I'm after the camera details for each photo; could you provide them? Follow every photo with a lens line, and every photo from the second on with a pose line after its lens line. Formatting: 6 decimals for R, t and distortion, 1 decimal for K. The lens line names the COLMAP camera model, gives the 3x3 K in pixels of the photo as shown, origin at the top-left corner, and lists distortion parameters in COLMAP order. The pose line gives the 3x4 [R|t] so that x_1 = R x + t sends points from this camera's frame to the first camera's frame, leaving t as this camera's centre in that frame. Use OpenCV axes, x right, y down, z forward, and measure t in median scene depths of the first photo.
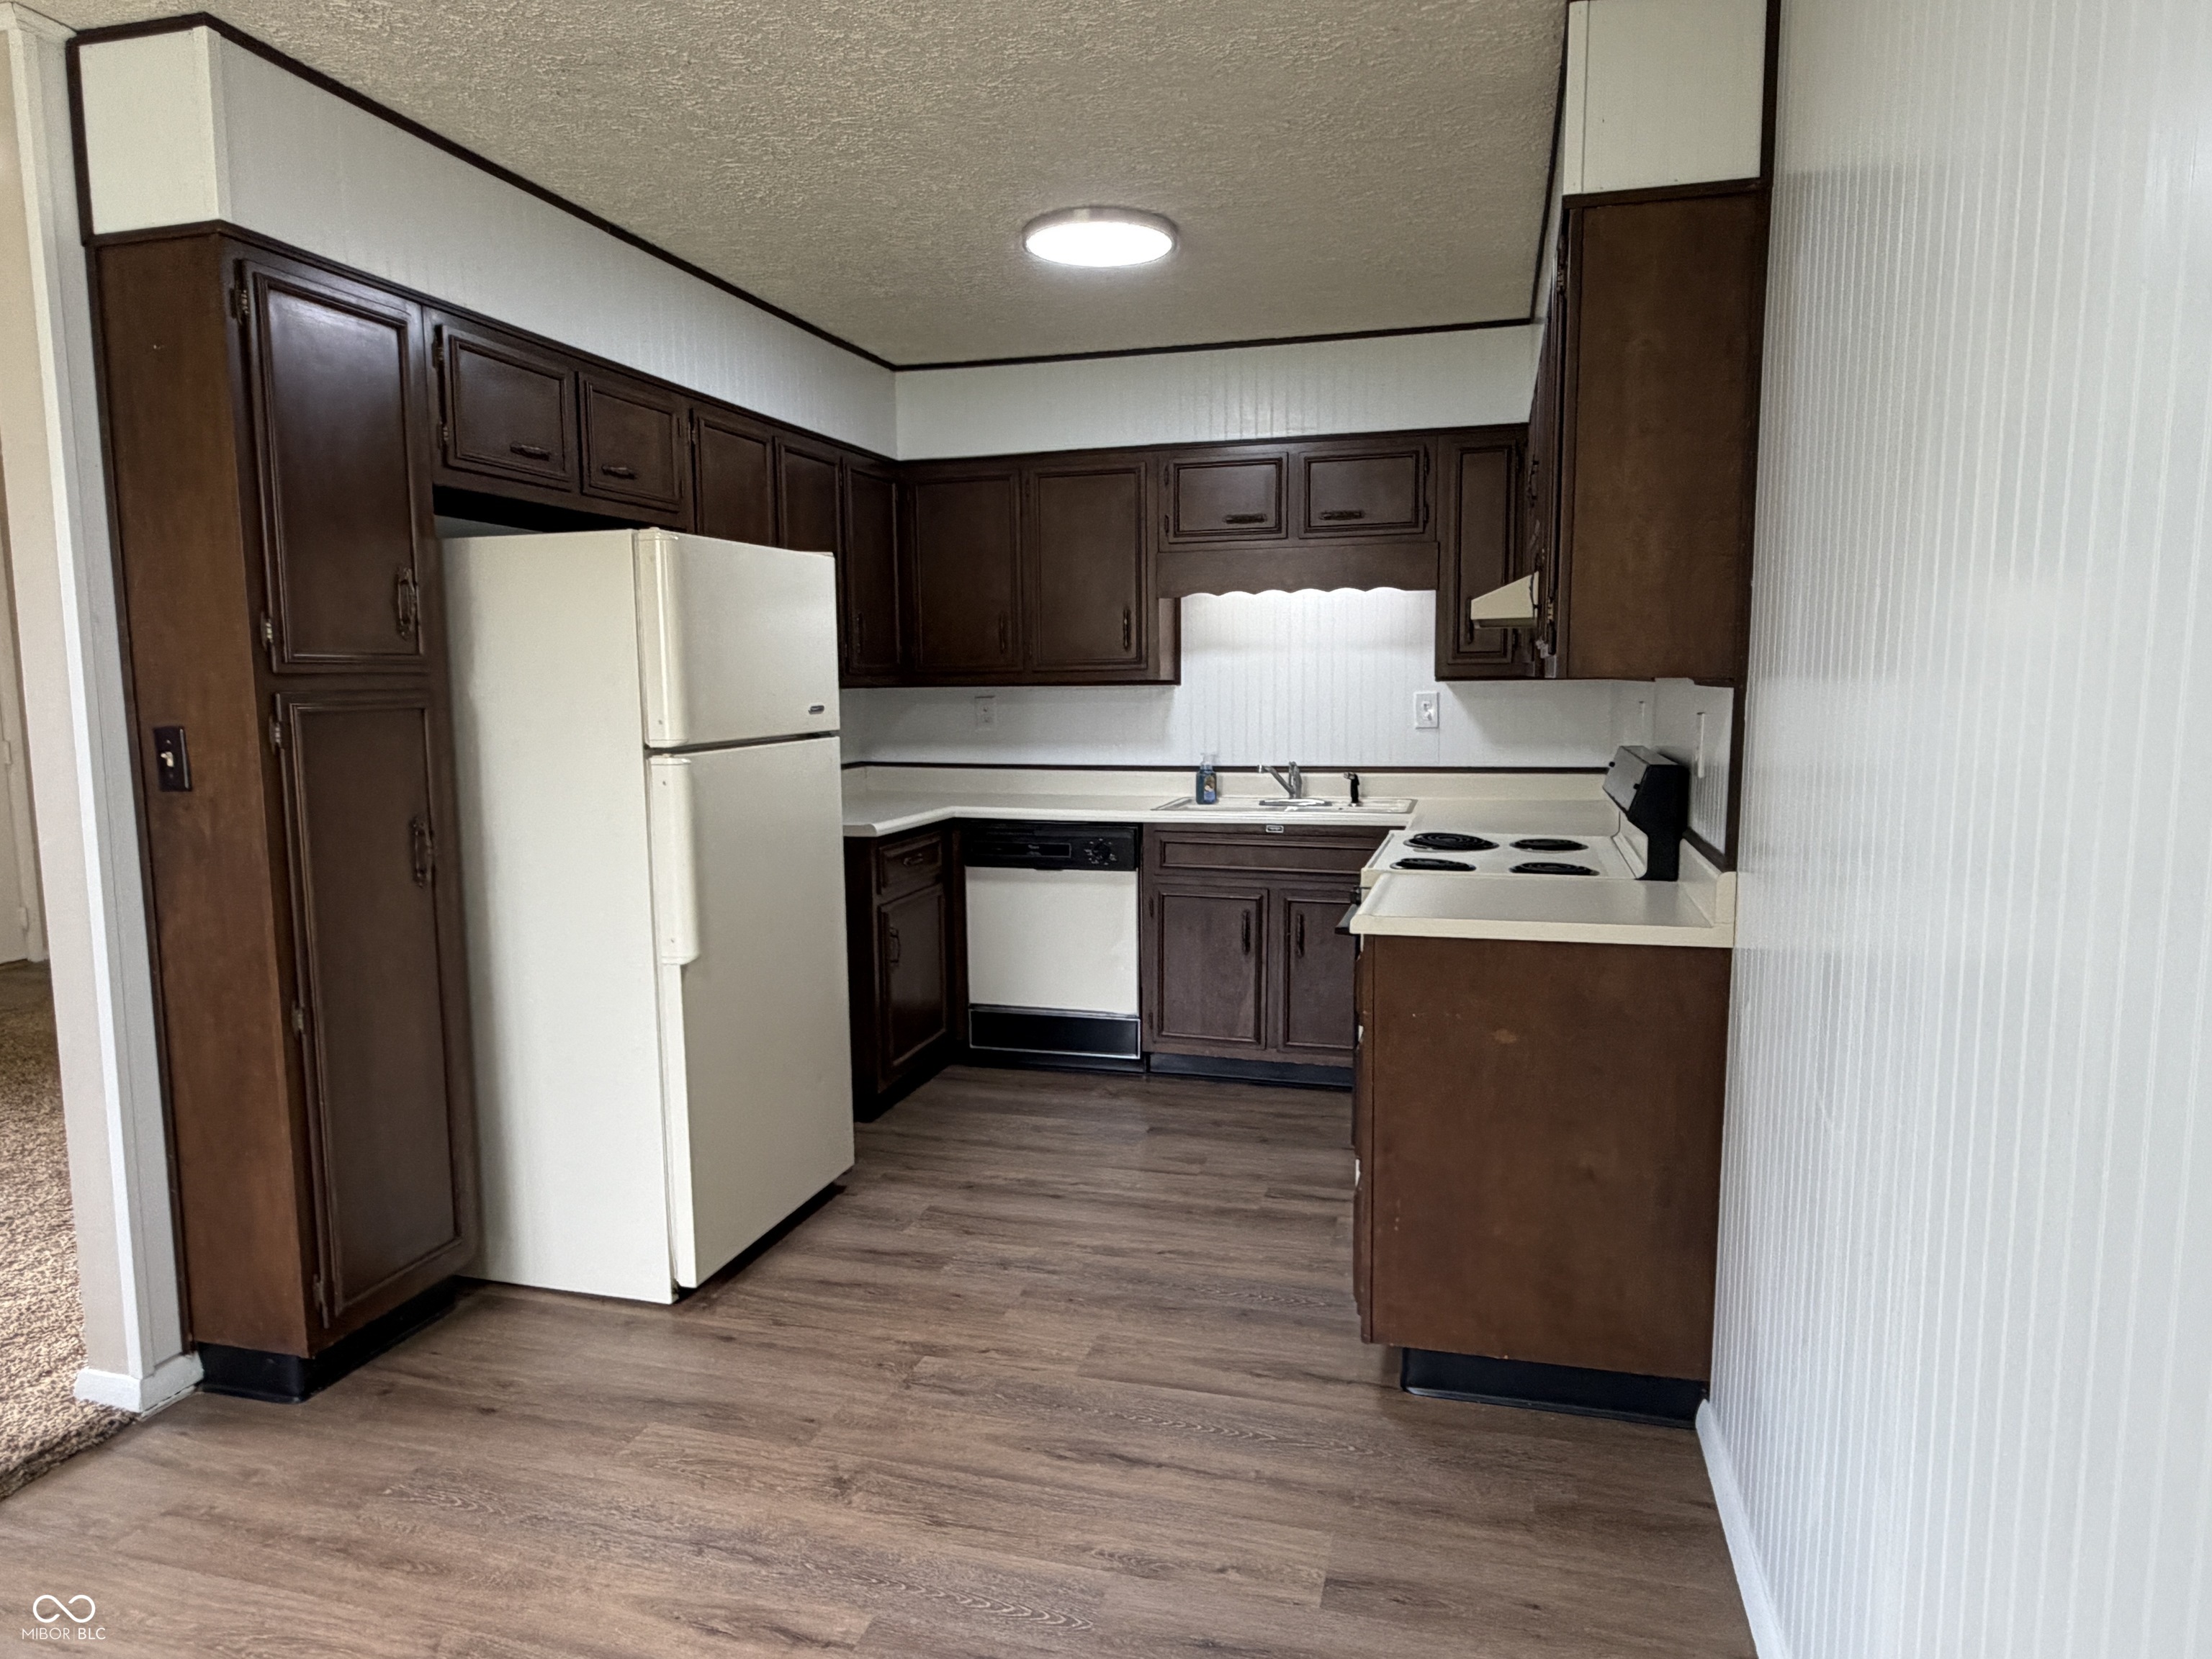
lens RADIAL K [[1371.4, 0, 1109.6], [0, 1371.4, 837.3], [0, 0, 1]] dist [0.002285, 0.000066]
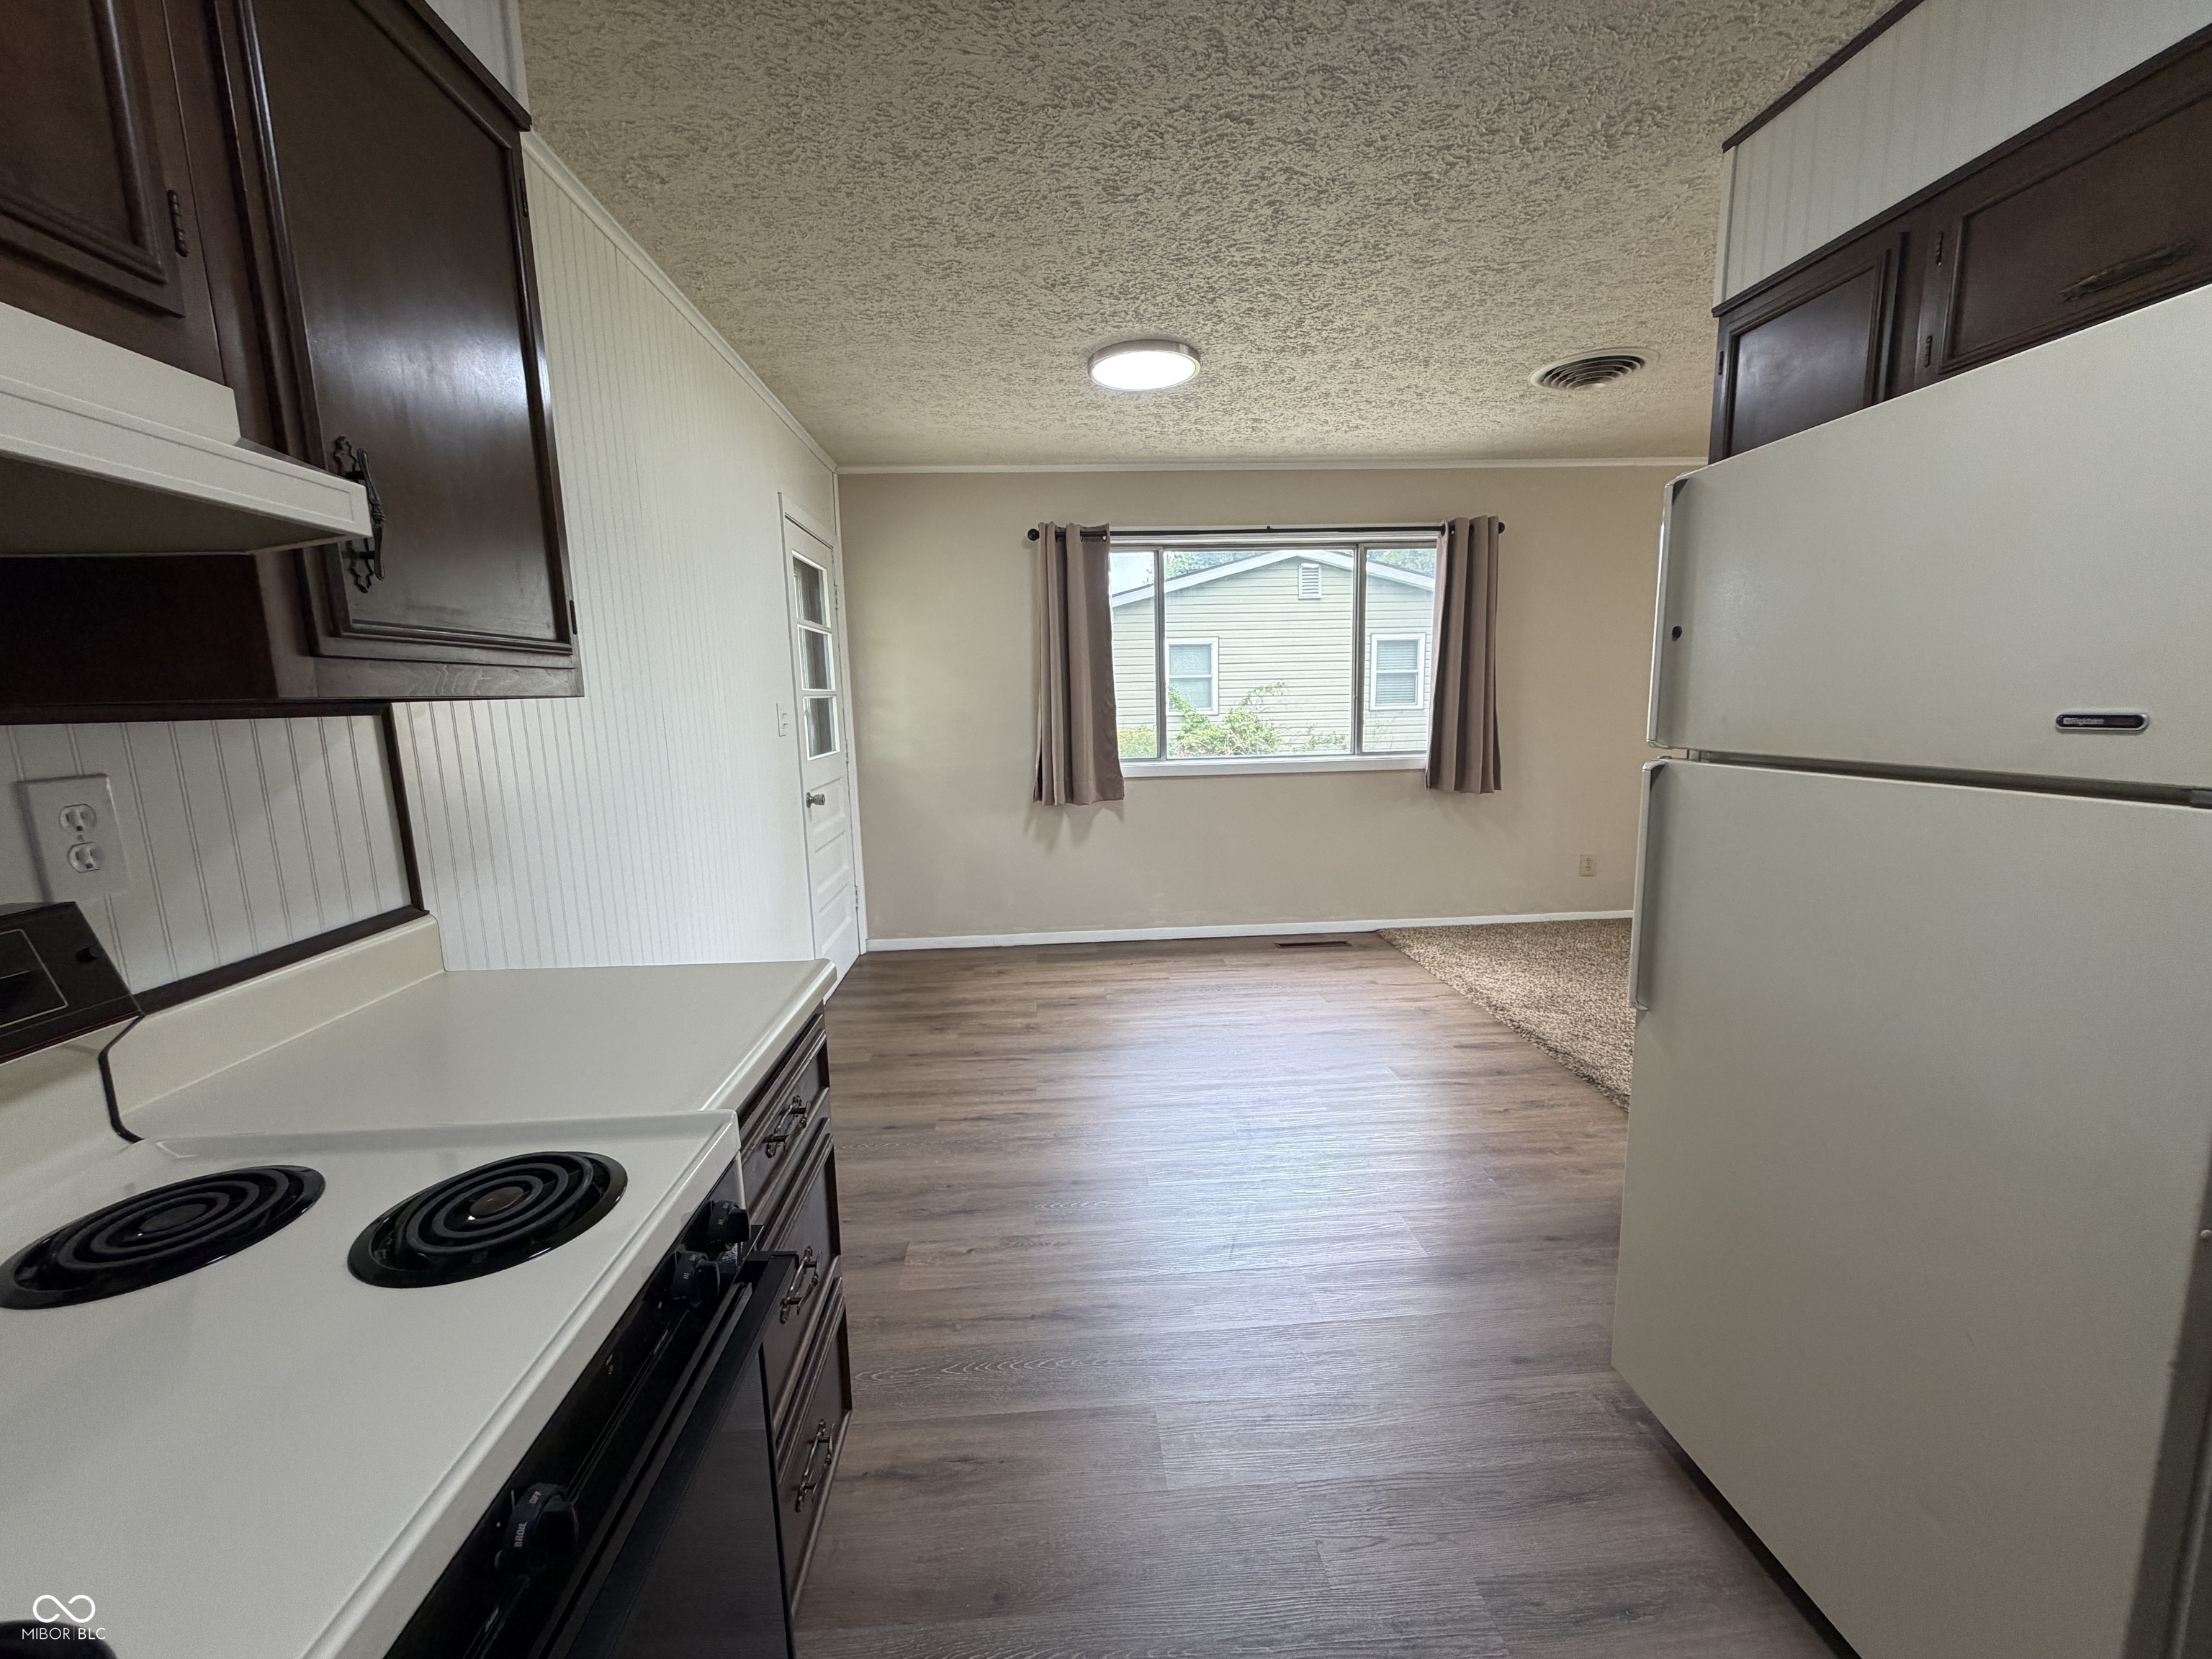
lens RADIAL K [[880.5, 0, 1106.8], [0, 880.5, 825.6], [0, 0, 1]] dist [0.000818, 0.000035]
pose [[-0.942266, 0.078426, -0.325551, 0.209495], [-0.009894, 0.965243, 0.261165, -0.195649], [0.334719, 0.249308, -0.908740, 1.719522]]
